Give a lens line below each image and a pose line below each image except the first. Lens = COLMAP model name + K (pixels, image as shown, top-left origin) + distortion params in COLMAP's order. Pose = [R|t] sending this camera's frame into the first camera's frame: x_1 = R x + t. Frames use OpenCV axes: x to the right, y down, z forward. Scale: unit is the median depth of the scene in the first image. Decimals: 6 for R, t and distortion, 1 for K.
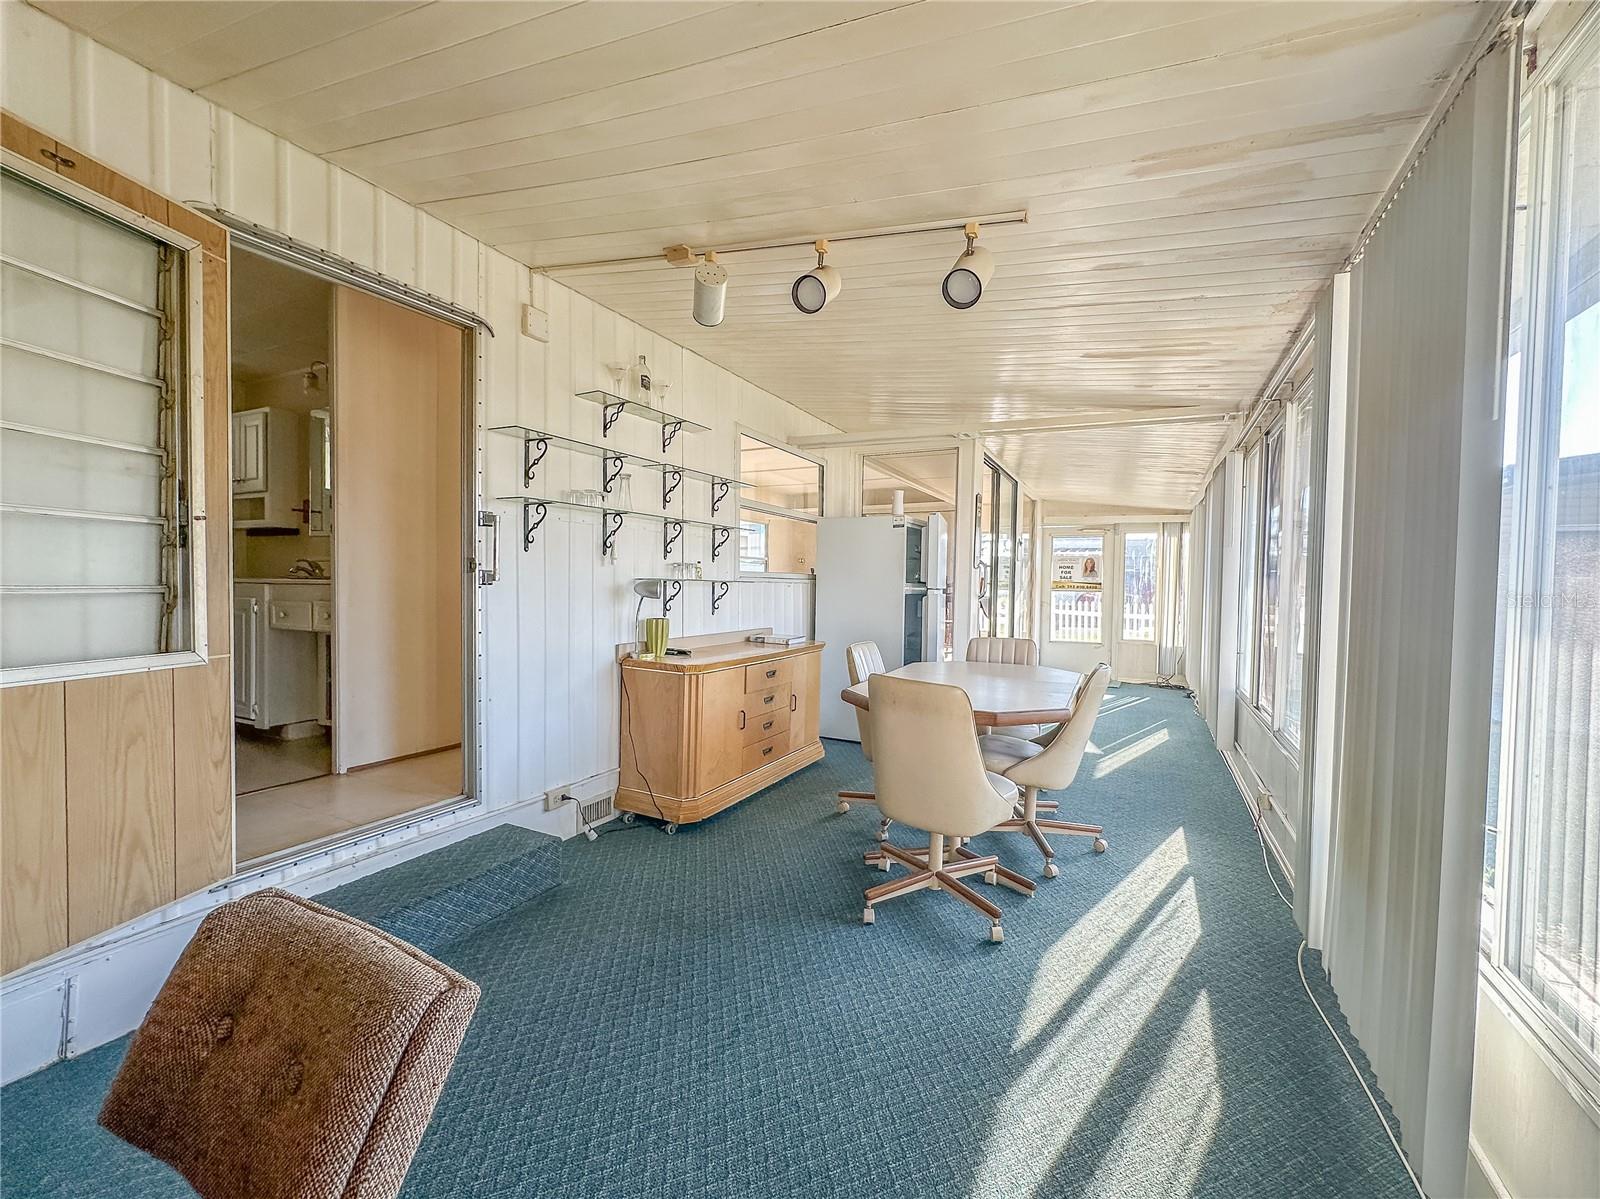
lens RADIAL K [[658.3, 0, 800.0], [0, 658.3, 599.5], [0, 0, 1]] dist [-0.001081, -0.000139]
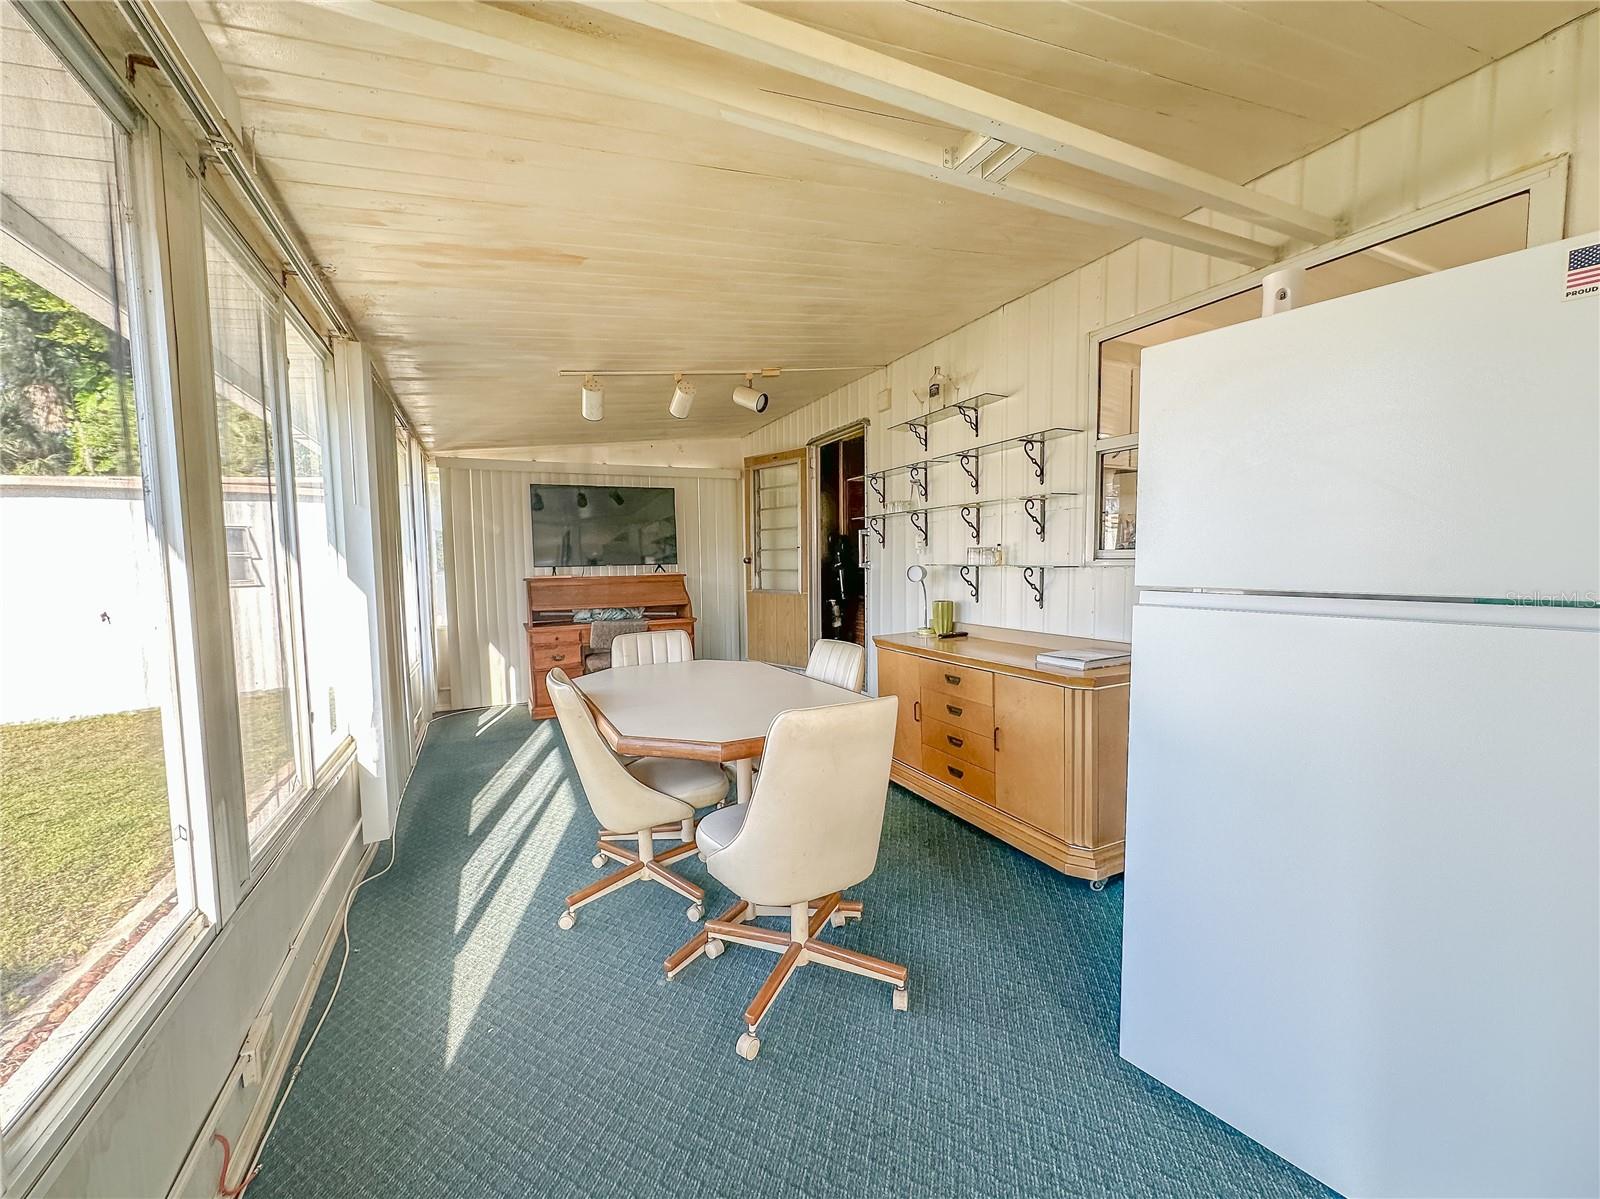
lens RADIAL K [[658.3, 0, 800.0], [0, 658.3, 599.5], [0, 0, 1]] dist [-0.001081, -0.000139]
pose [[-0.602763, 0.036378, -0.797090, 0.816440], [-0.019802, 0.997971, 0.060520, -0.035931], [0.797674, 0.052263, -0.600820, 1.513041]]
